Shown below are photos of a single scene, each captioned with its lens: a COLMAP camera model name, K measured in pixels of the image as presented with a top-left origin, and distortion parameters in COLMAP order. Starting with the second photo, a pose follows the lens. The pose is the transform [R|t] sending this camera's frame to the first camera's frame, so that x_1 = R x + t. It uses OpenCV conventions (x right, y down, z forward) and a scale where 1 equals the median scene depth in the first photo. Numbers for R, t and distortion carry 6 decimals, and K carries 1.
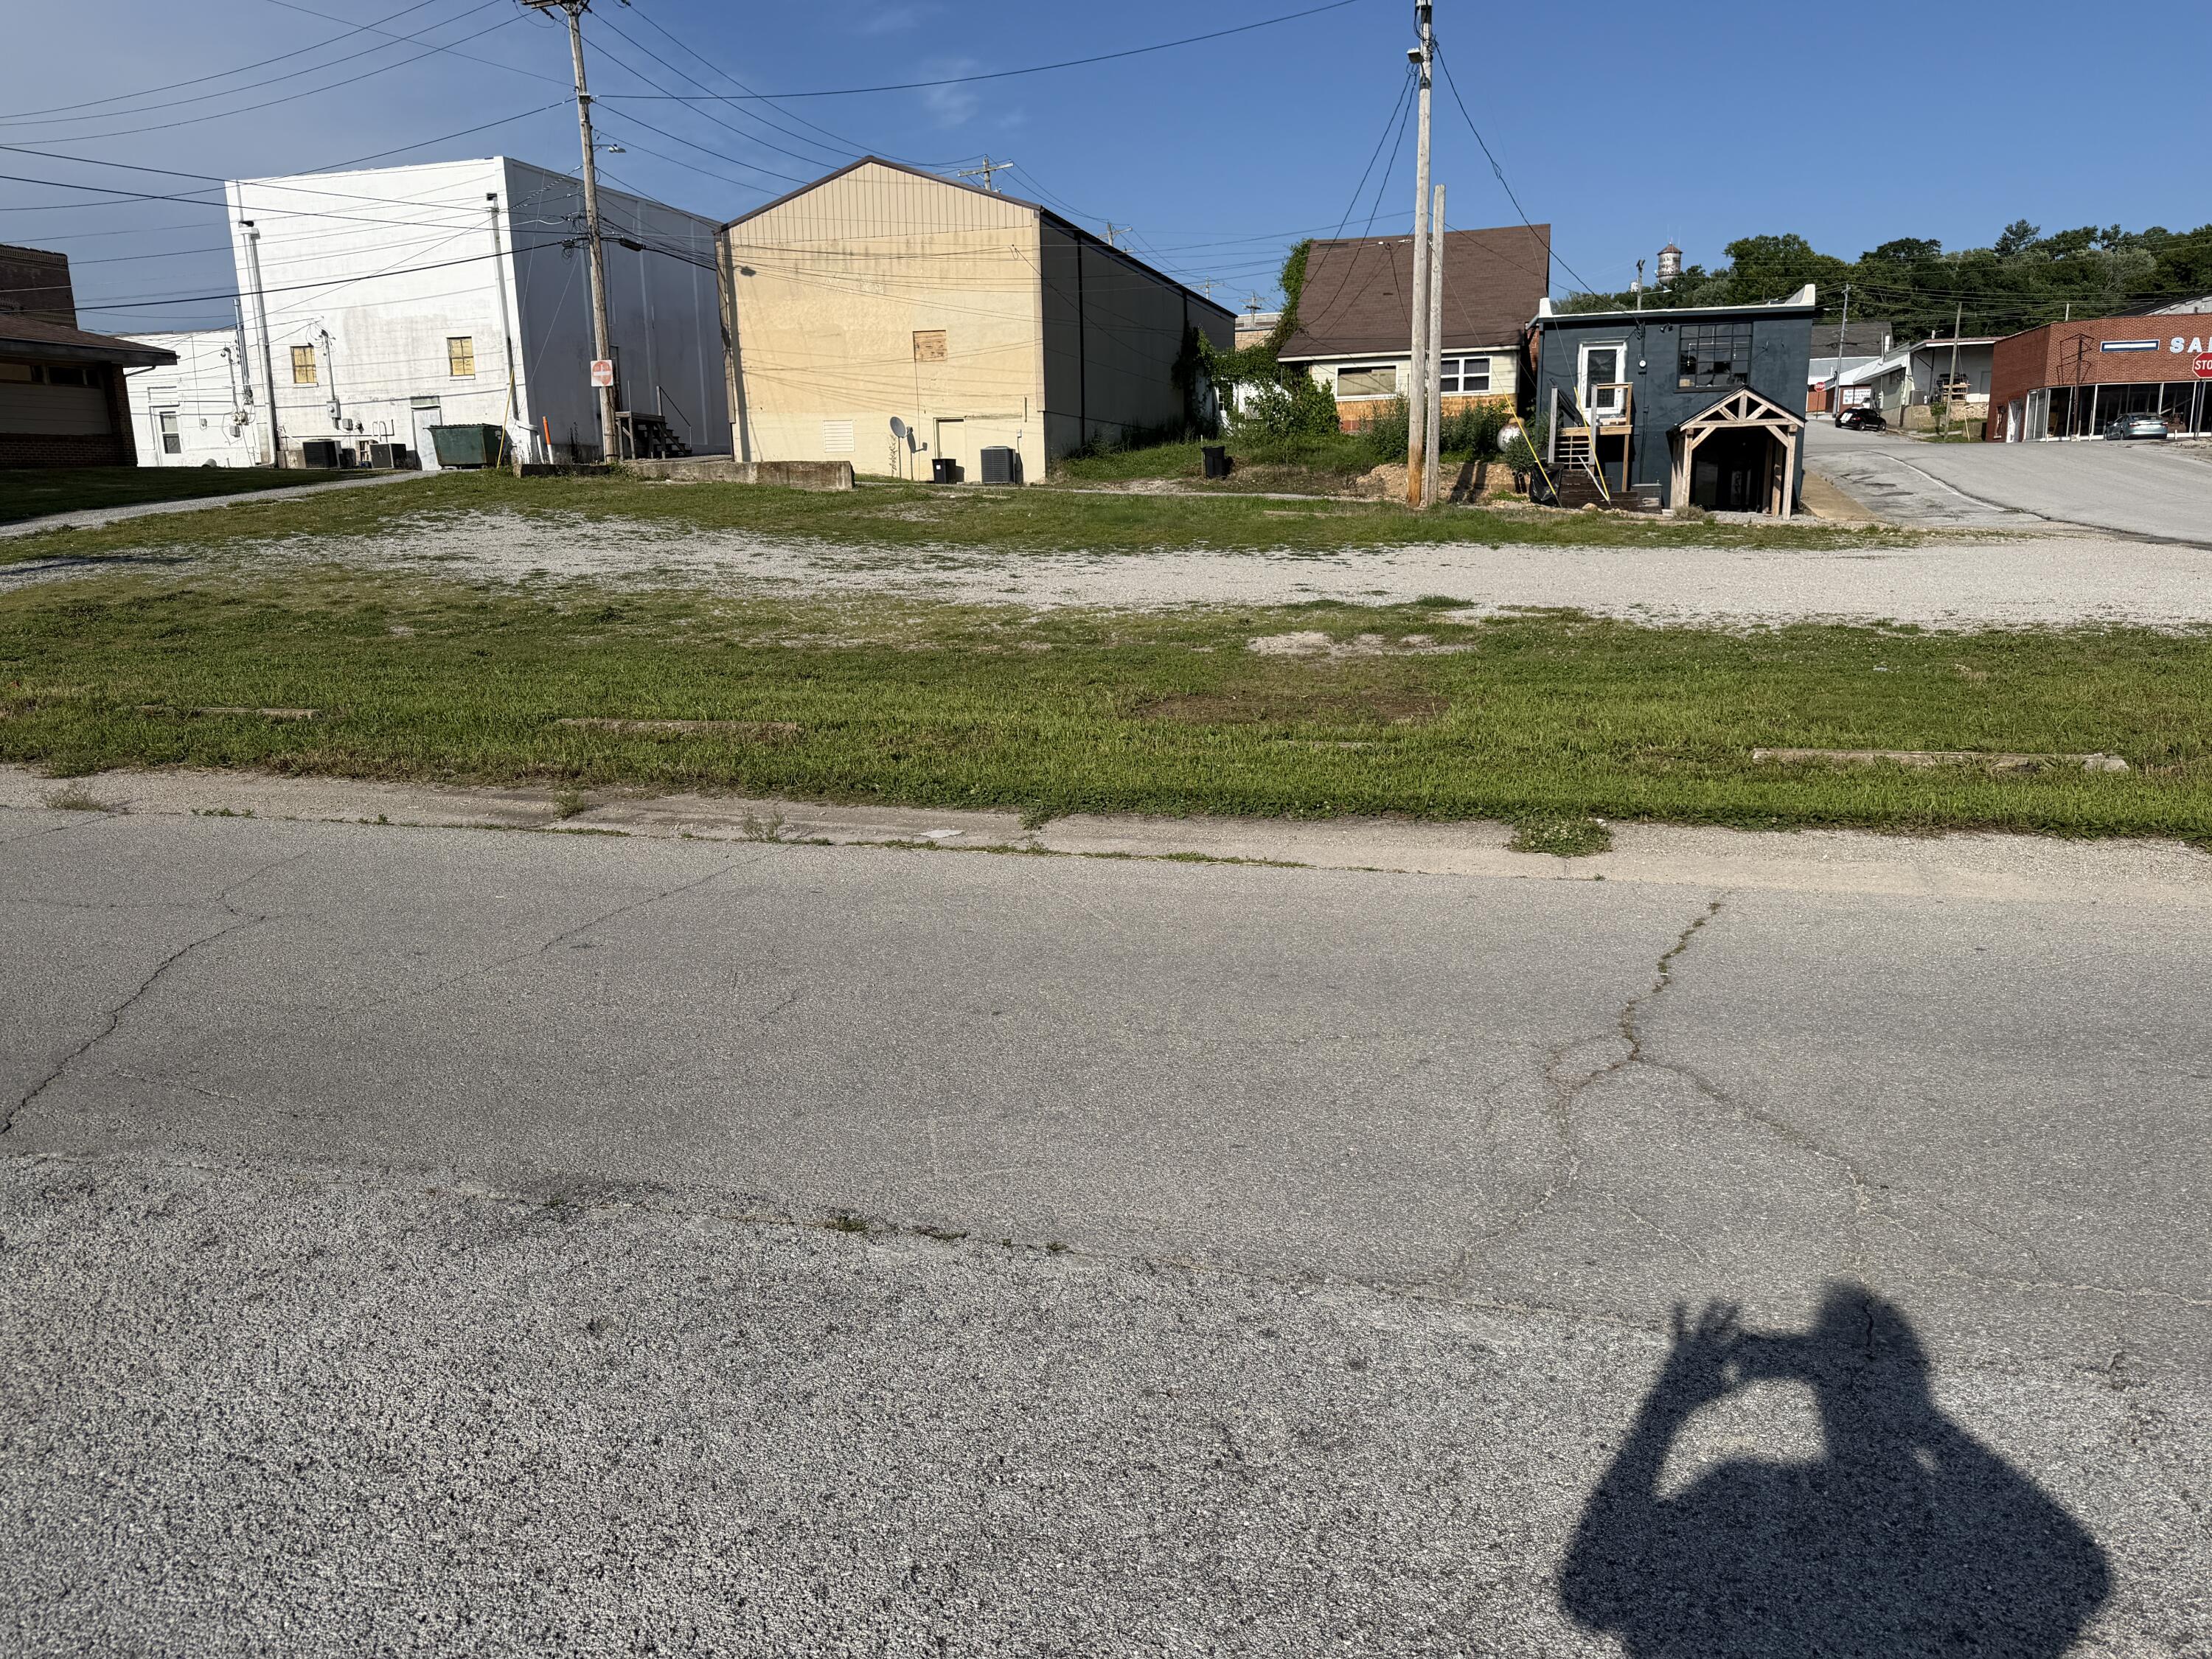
lens RADIAL K [[1569.9, 0, 1136.5], [0, 1569.9, 854.0], [0, 0, 1]] dist [0.069932, -0.097498]
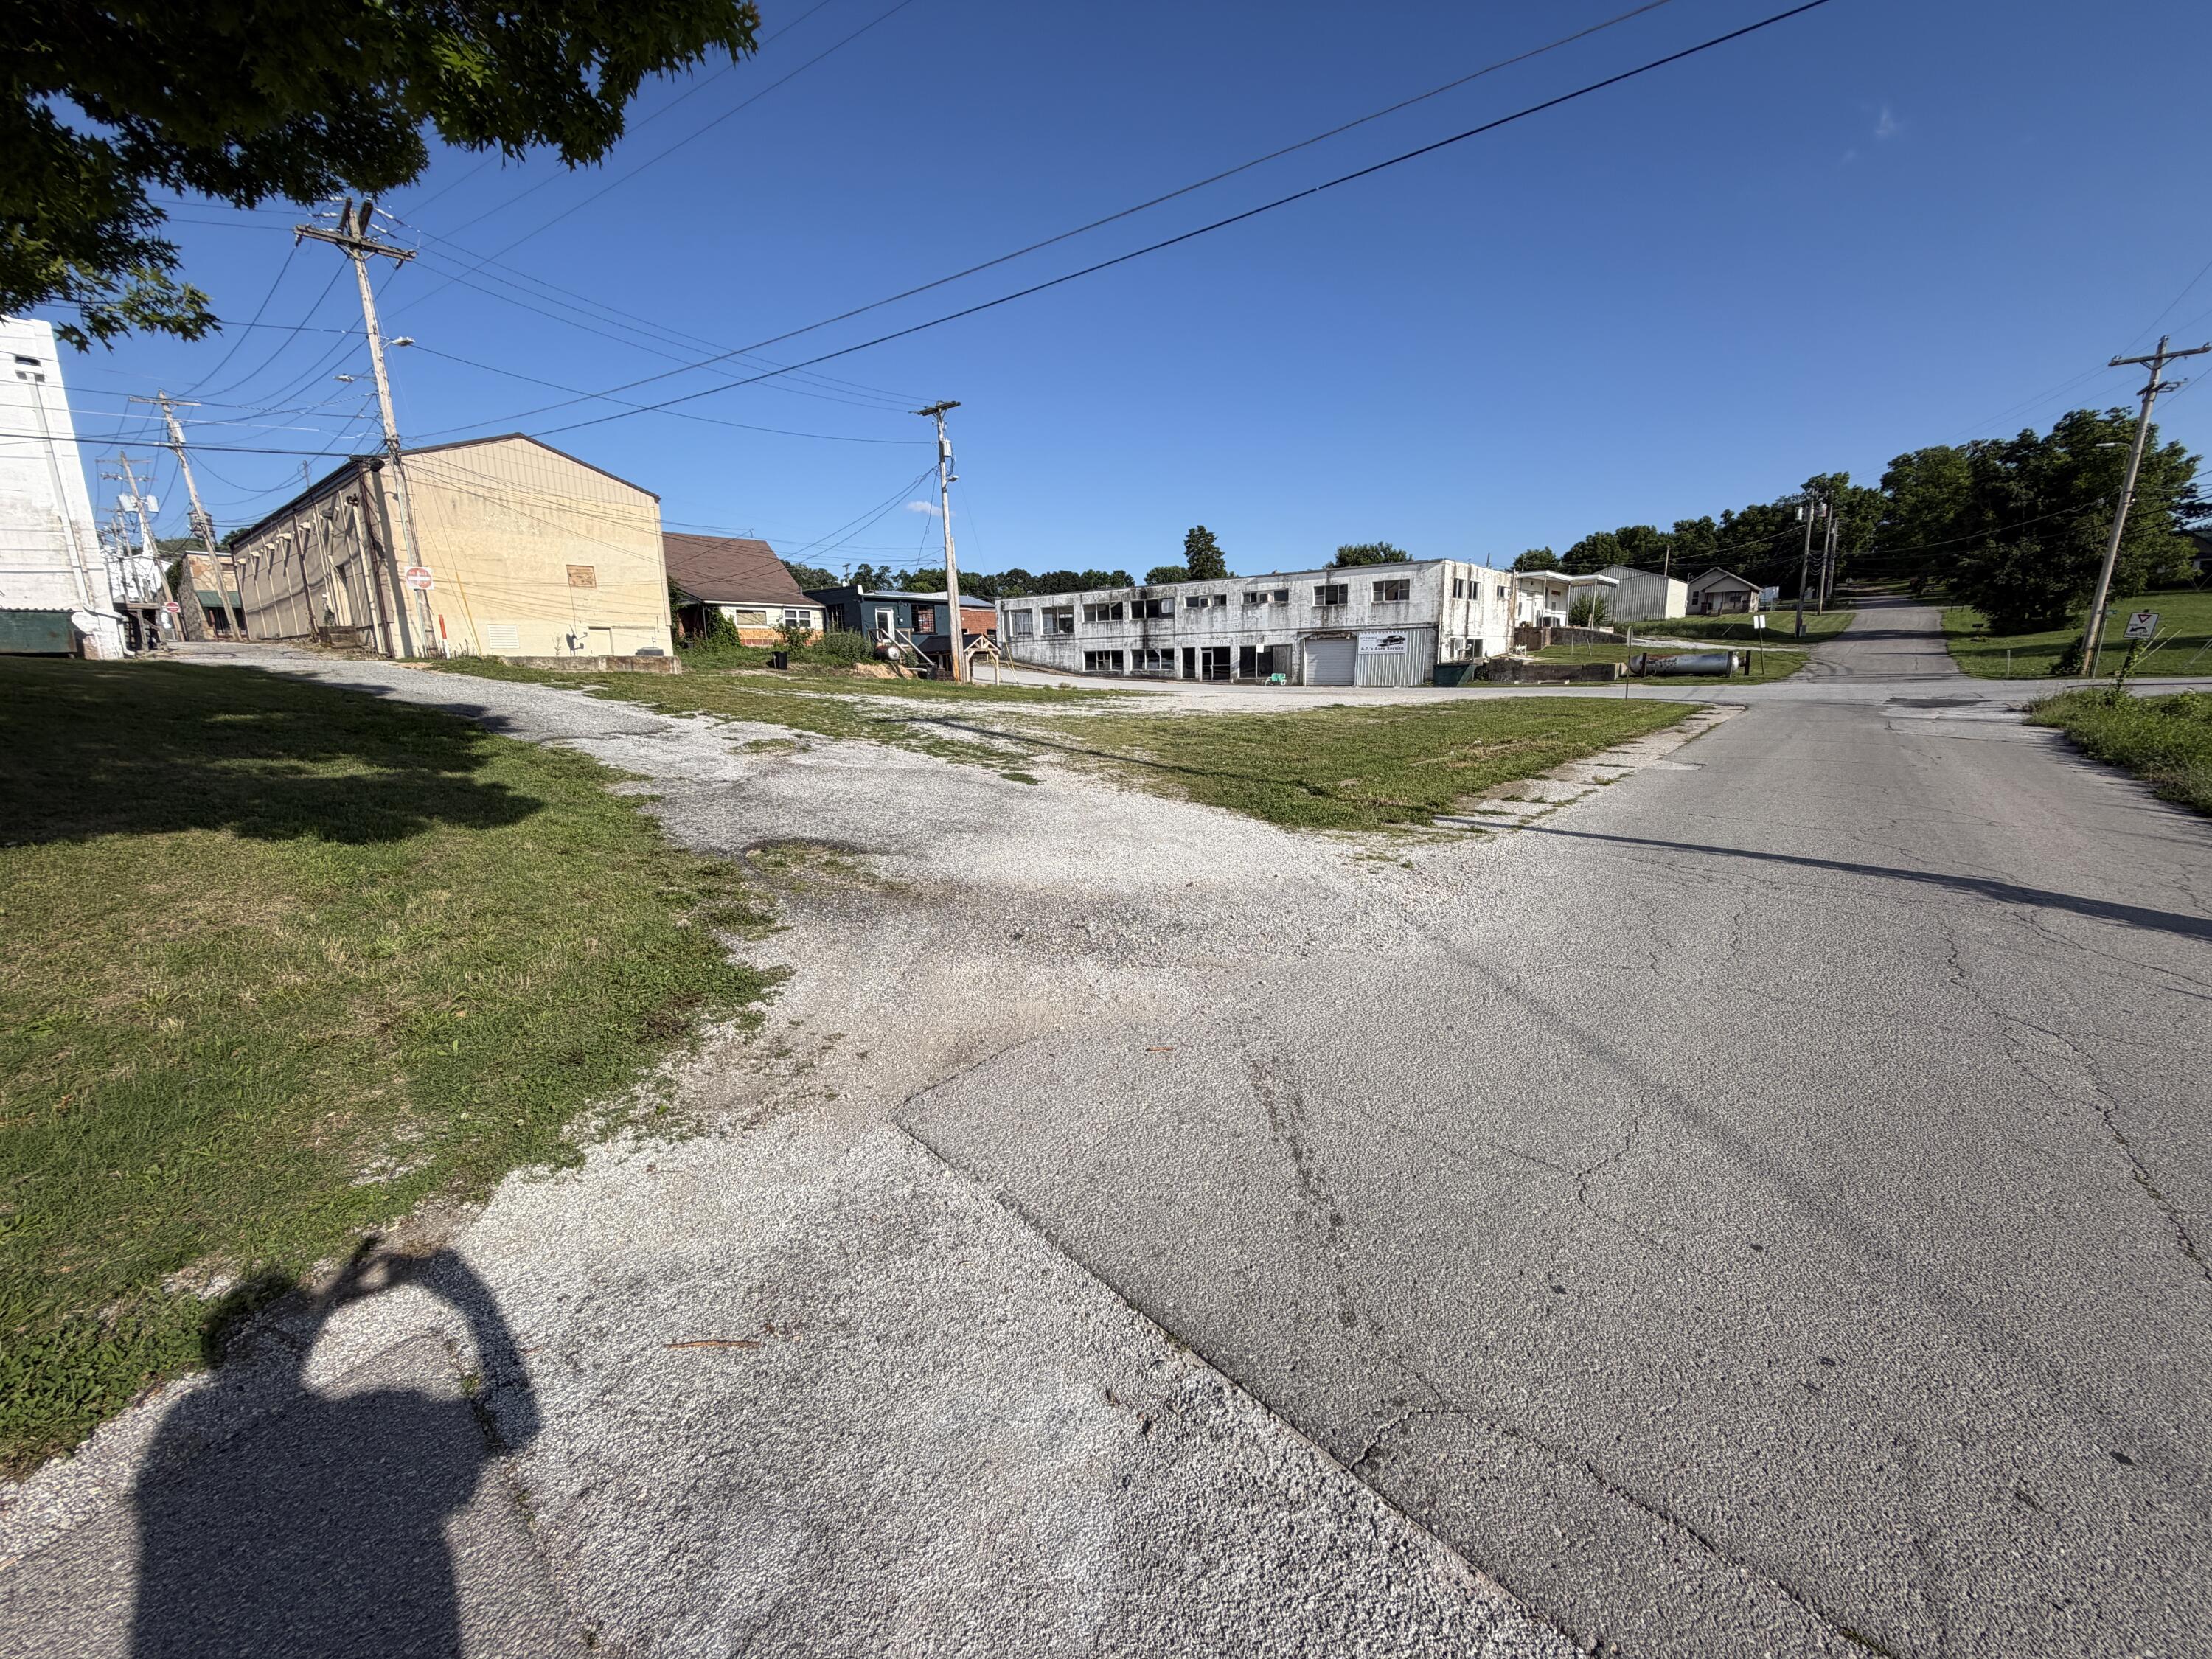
lens RADIAL K [[881.7, 0, 1100.3], [0, 881.7, 839.5], [0, 0, 1]] dist [-0.002204, 0.000384]
pose [[0.422721, -0.163197, 0.891445, -0.662491], [0.207560, 0.974941, 0.080058, -0.060036], [-0.882171, 0.151186, 0.446001, 0.277370]]
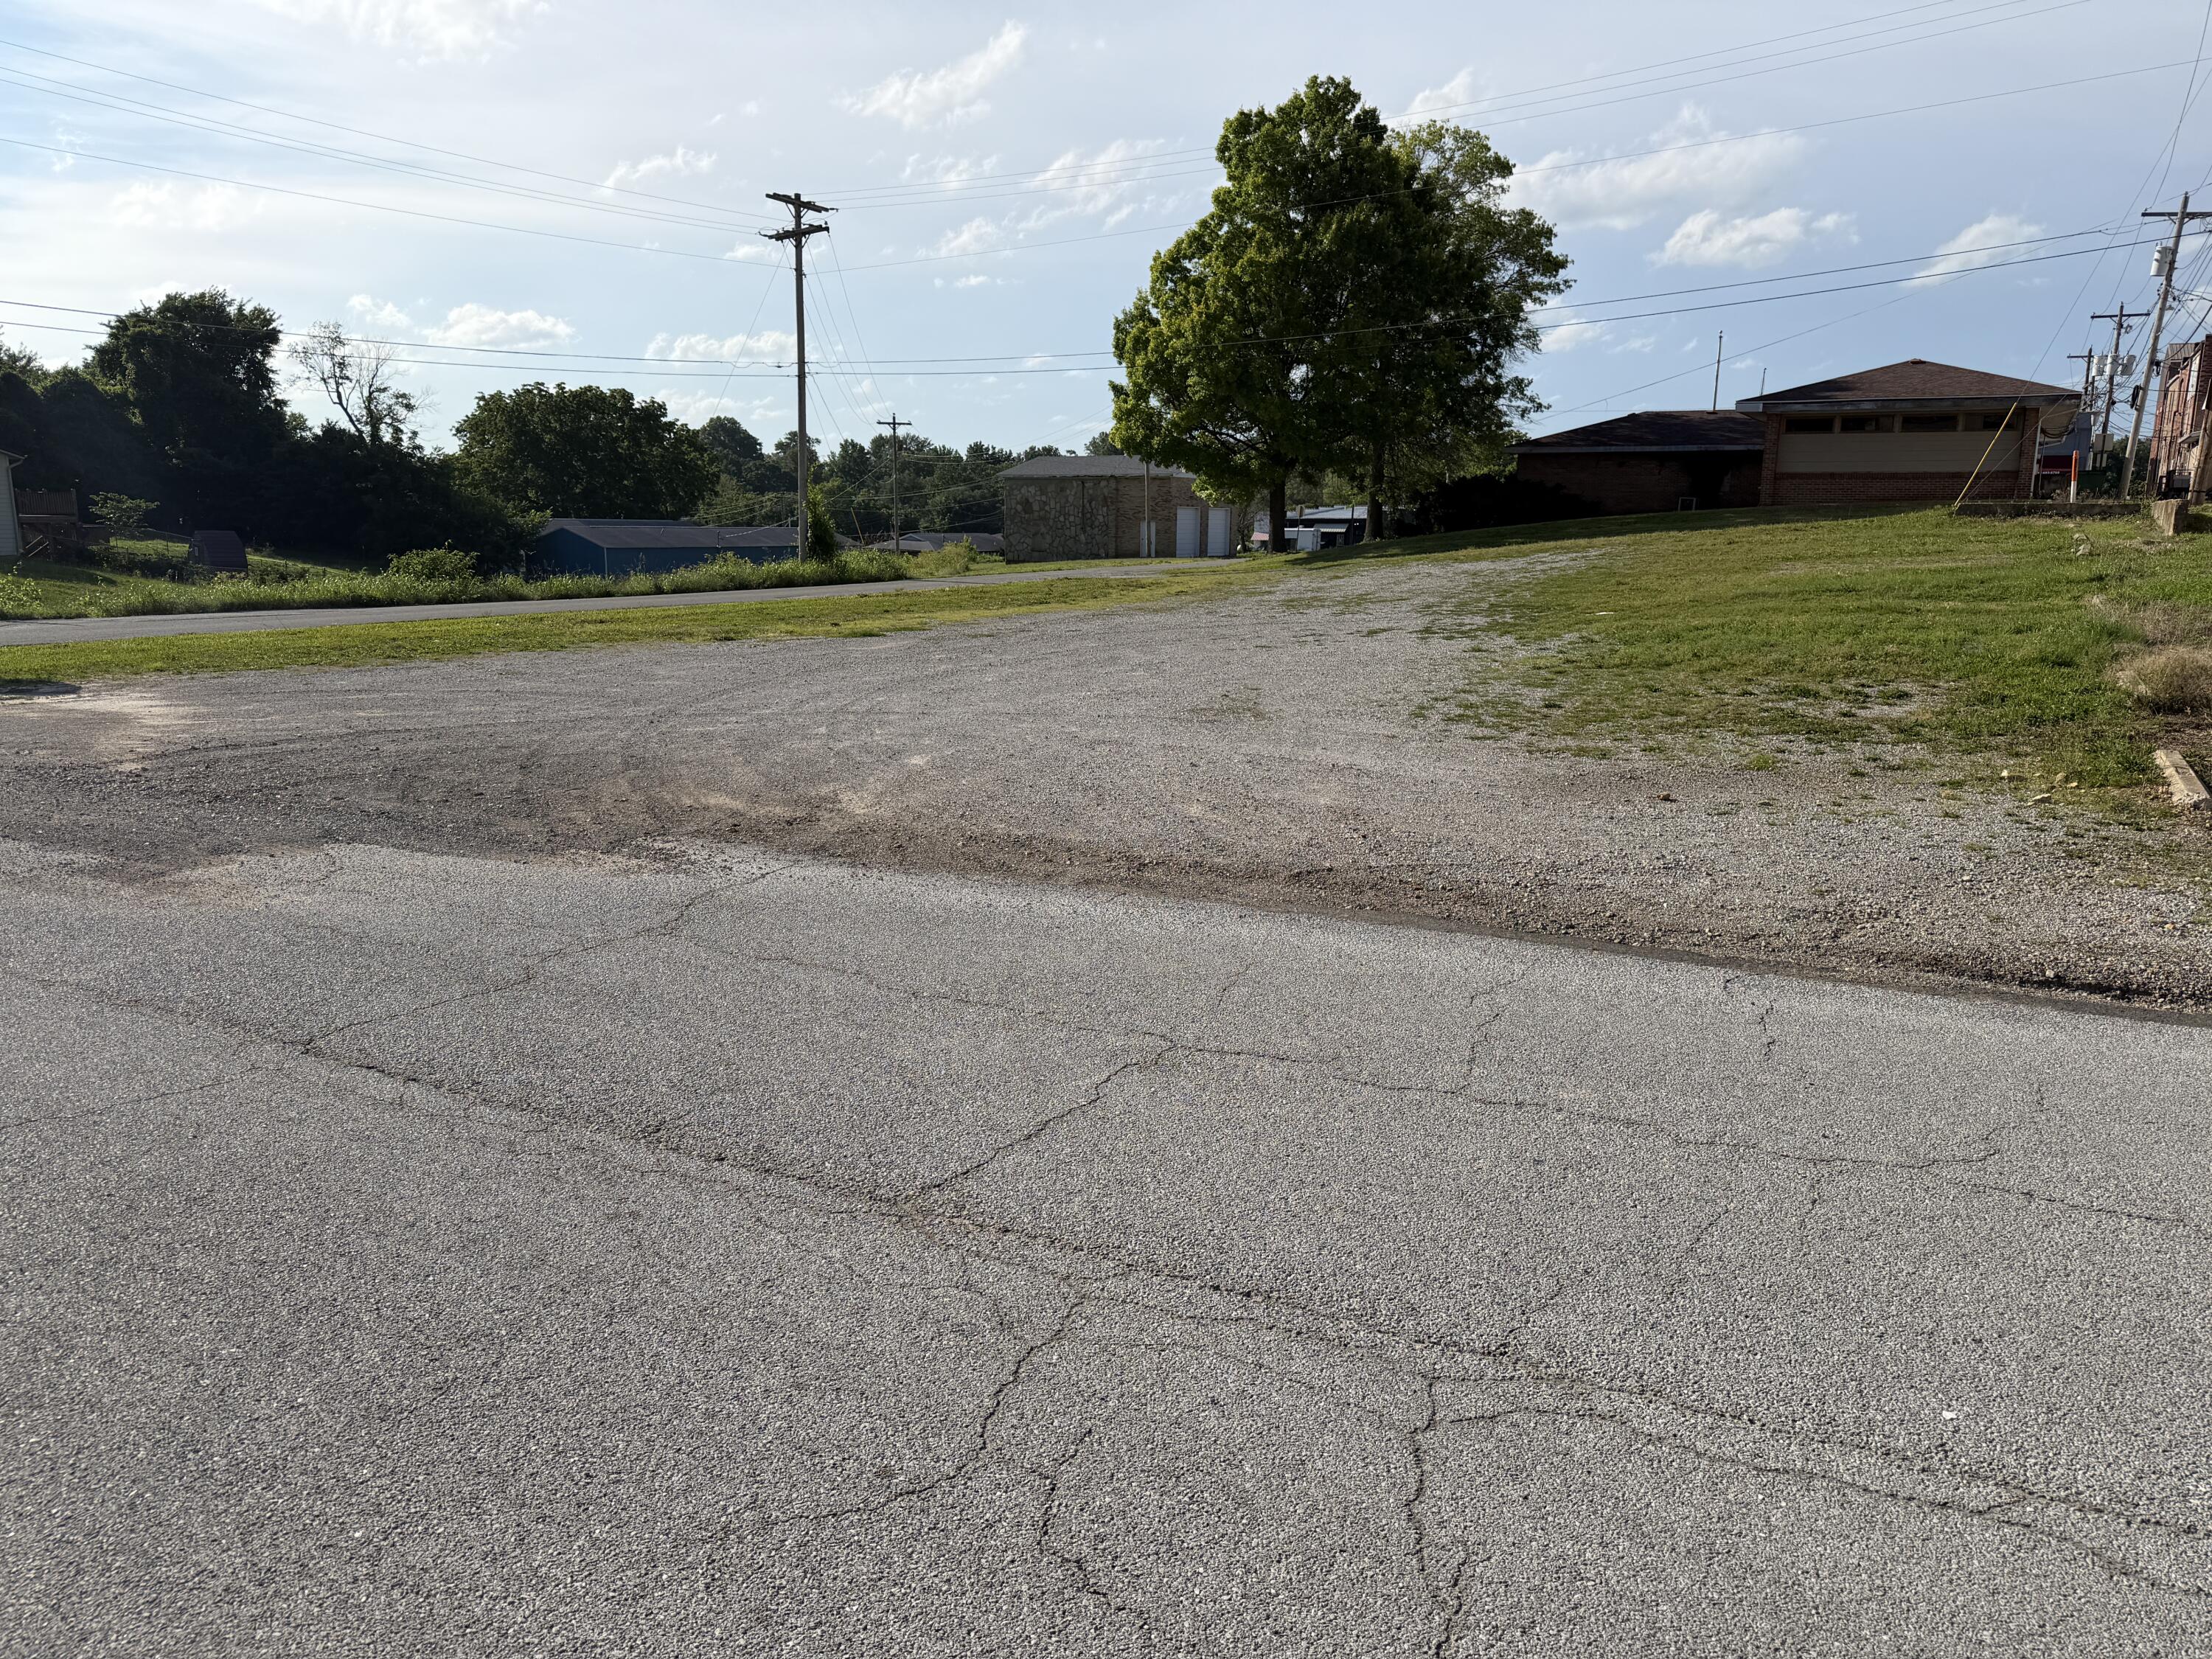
lens RADIAL K [[1569.9, 0, 1102.1], [0, 1569.9, 833.6], [0, 0, 1]] dist [0.069932, -0.097498]
pose [[-0.246781, 0.208133, -0.946456, 0.585589], [-0.213720, 0.940926, 0.262643, -0.161303], [0.945211, 0.267092, -0.187720, 0.600104]]
